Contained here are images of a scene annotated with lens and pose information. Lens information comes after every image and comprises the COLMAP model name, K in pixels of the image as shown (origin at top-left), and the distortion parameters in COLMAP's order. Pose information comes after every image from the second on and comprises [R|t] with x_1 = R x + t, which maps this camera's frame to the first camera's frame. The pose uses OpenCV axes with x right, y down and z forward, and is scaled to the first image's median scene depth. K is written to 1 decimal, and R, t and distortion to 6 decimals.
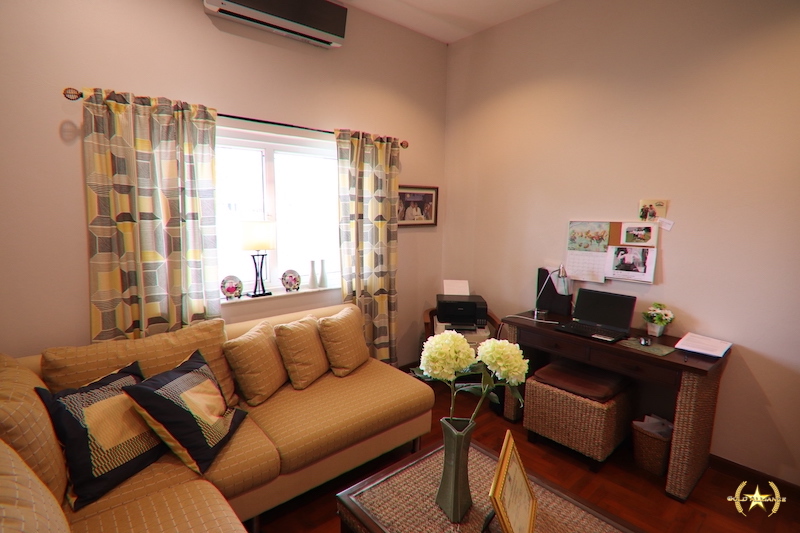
lens RADIAL K [[408.7, 0, 398.7], [0, 408.7, 267.1], [0, 0, 1]] dist [-0.013802, -0.006056]
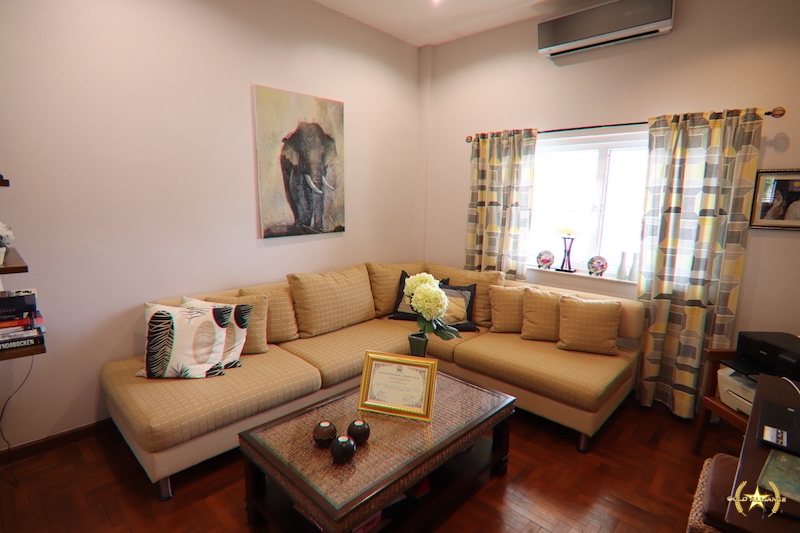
lens RADIAL K [[408.7, 0, 399.2], [0, 408.7, 264.8], [0, 0, 1]] dist [-0.013802, -0.006056]
pose [[0.084367, 0.147495, -0.985458, 0.842975], [-0.162375, 0.977799, 0.132448, -0.031126], [0.983116, 0.148840, 0.106444, 0.387630]]
